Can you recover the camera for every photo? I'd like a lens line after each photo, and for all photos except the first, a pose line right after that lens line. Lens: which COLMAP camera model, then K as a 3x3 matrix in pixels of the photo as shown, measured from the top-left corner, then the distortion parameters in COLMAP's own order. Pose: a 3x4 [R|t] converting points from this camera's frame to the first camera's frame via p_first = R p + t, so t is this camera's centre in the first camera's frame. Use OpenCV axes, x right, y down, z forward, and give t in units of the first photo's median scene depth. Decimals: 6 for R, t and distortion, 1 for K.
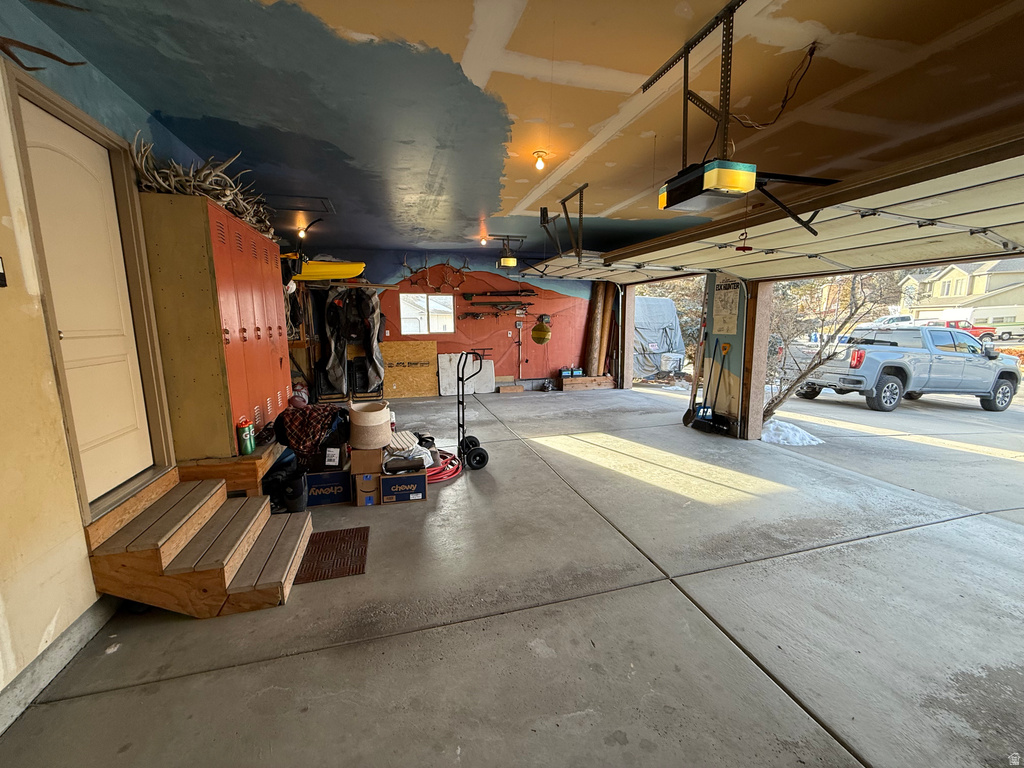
lens RADIAL K [[408.0, 0, 509.7], [0, 408.0, 382.6], [0, 0, 1]] dist [0.001297, -0.000167]
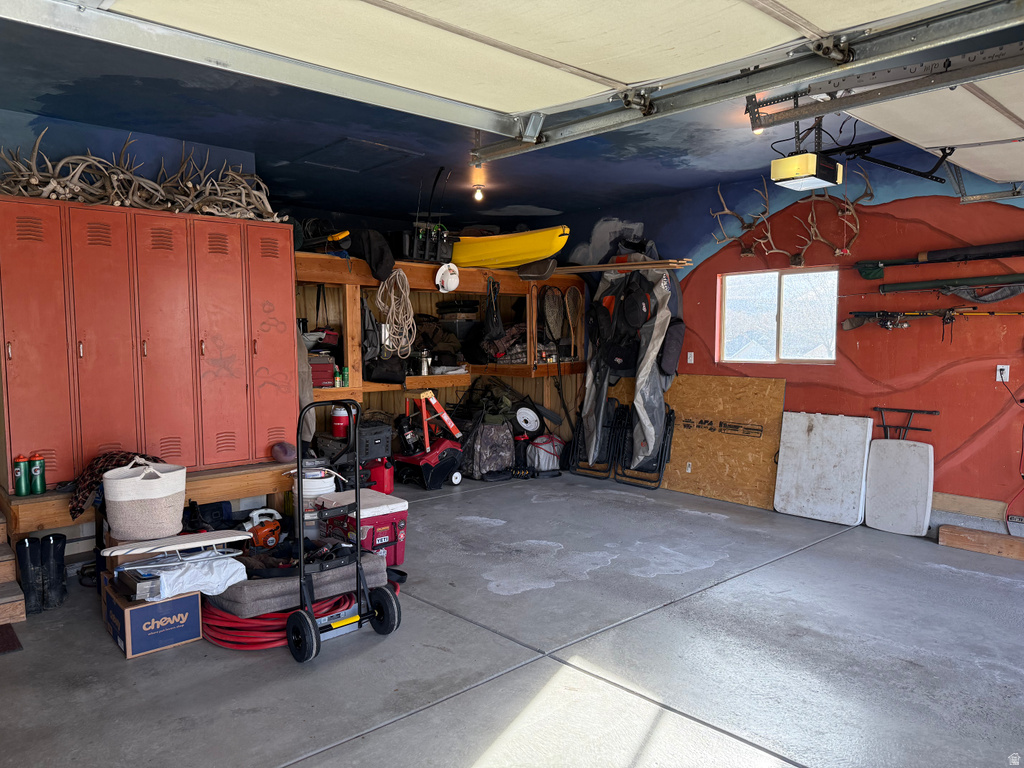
lens RADIAL K [[710.8, 0, 508.6], [0, 710.8, 386.4], [0, 0, 1]] dist [0.114289, -0.148591]
pose [[0.435160, 0.070628, -0.897579, 0.510130], [-0.136195, 0.990610, 0.011919, -0.091016], [0.889993, 0.117059, 0.440693, 0.581899]]
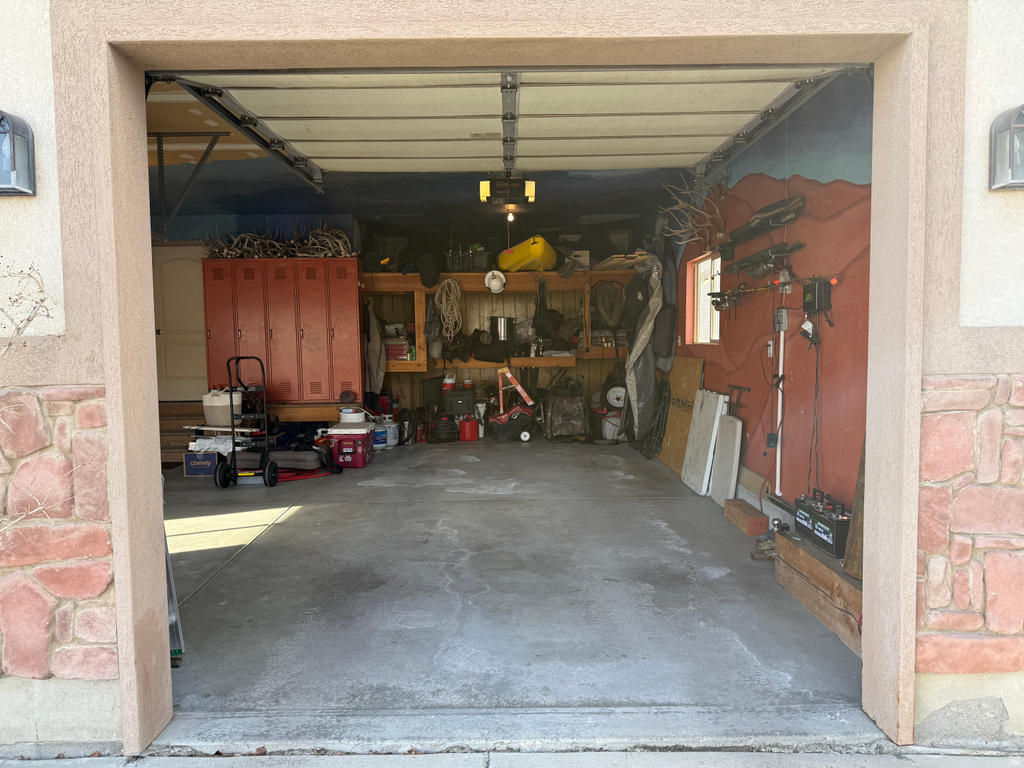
lens RADIAL K [[710.8, 0, 508.6], [0, 710.8, 386.4], [0, 0, 1]] dist [0.114289, -0.148591]
pose [[-0.276662, 0.072694, -0.958214, 0.882651], [-0.129527, 0.985214, 0.112141, -0.185899], [0.952198, 0.155139, -0.263156, 1.405968]]
